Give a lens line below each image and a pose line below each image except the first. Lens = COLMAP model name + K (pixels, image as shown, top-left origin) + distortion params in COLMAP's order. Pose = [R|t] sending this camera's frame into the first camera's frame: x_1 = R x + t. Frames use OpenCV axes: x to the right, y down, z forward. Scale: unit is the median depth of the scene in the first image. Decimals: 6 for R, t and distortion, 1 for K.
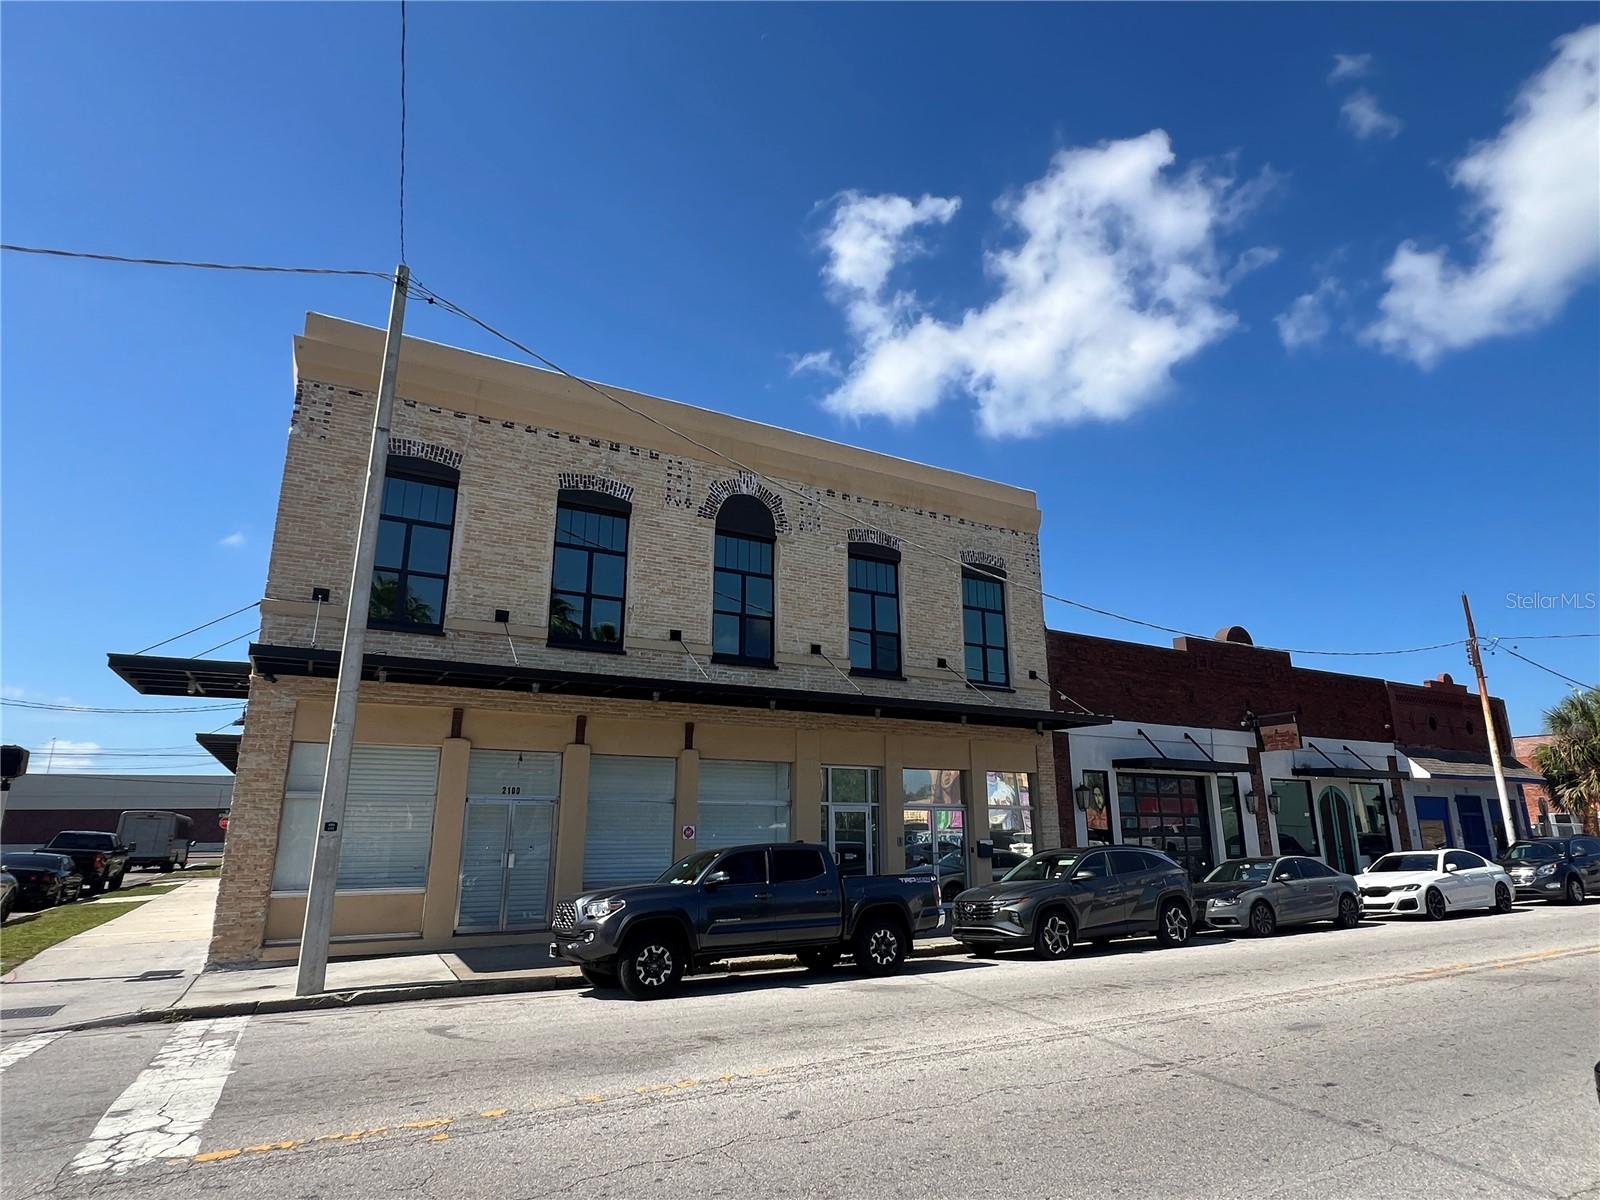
lens RADIAL K [[840.8, 0, 797.9], [0, 840.8, 589.4], [0, 0, 1]] dist [0.016361, 0.000123]
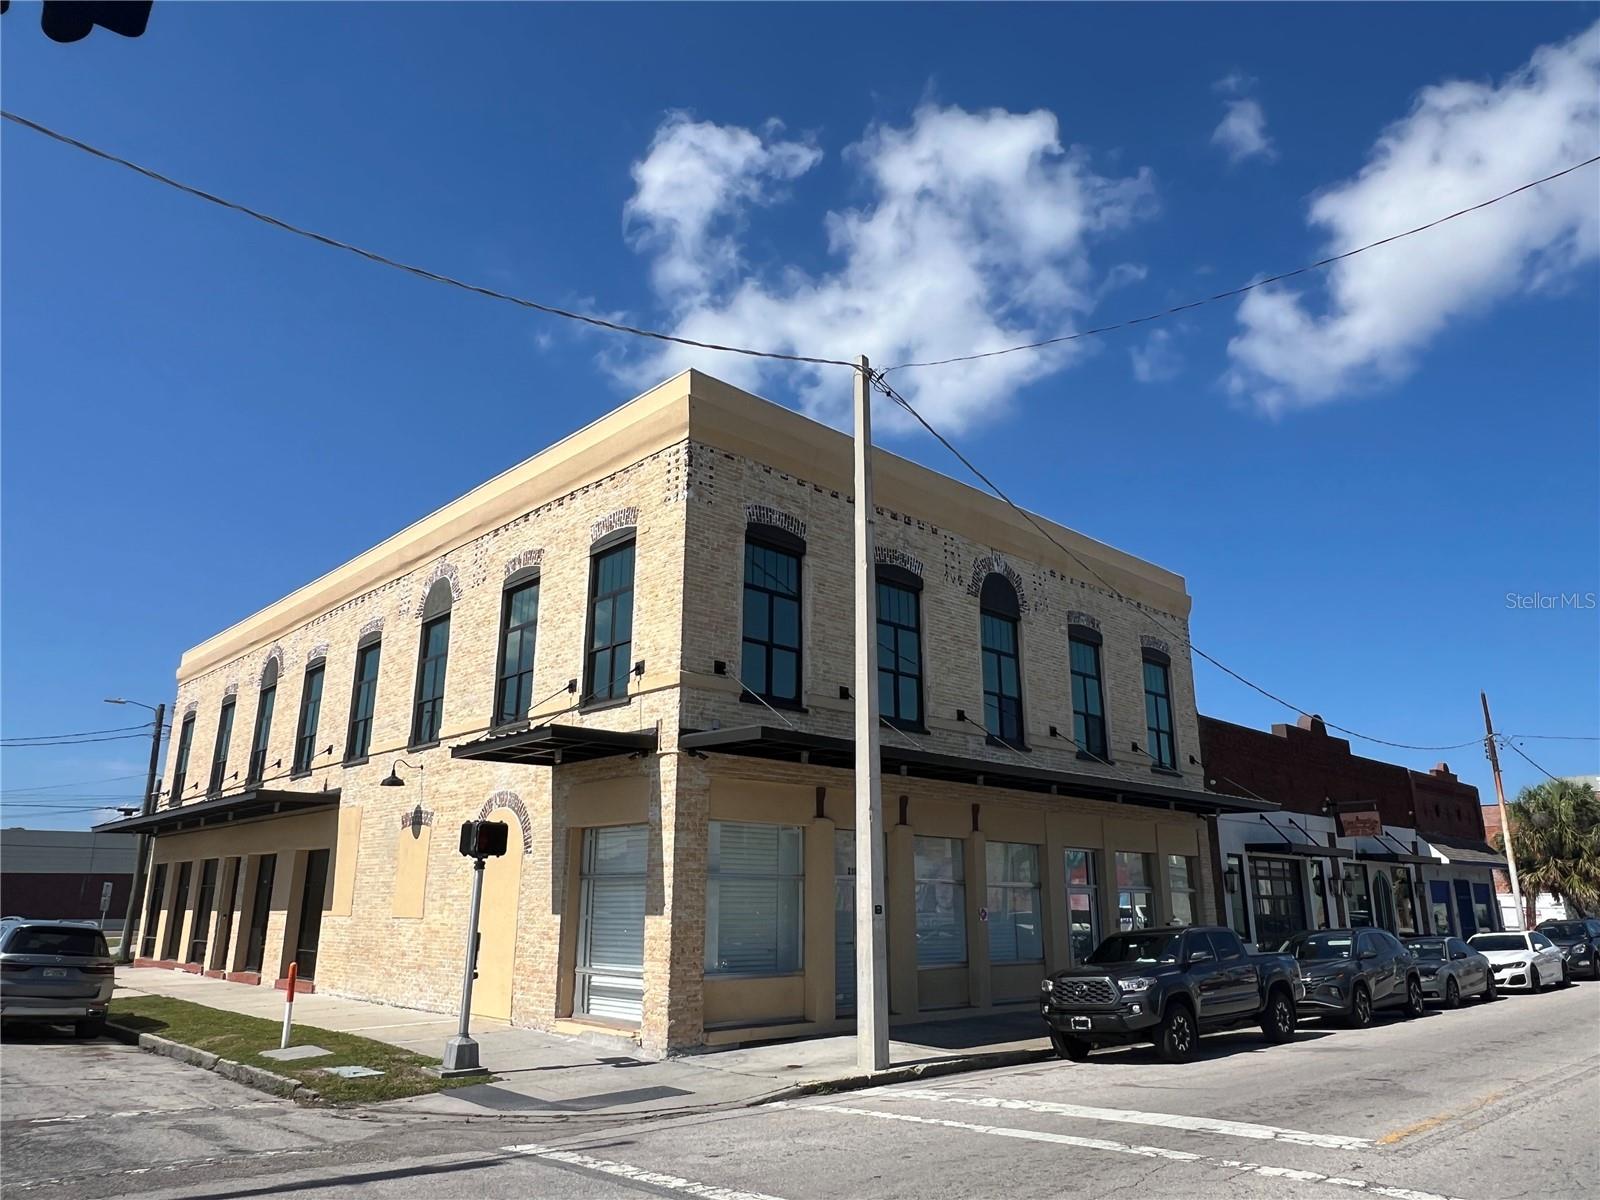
lens RADIAL K [[1066.1, 0, 799.2], [0, 1066.1, 607.2], [0, 0, 1]] dist [0.074201, -0.018708]
pose [[0.963289, 0.067059, 0.259958, -0.536233], [-0.066864, 0.997716, -0.009602, -0.038956], [-0.260008, -0.008133, 0.965572, -0.140171]]
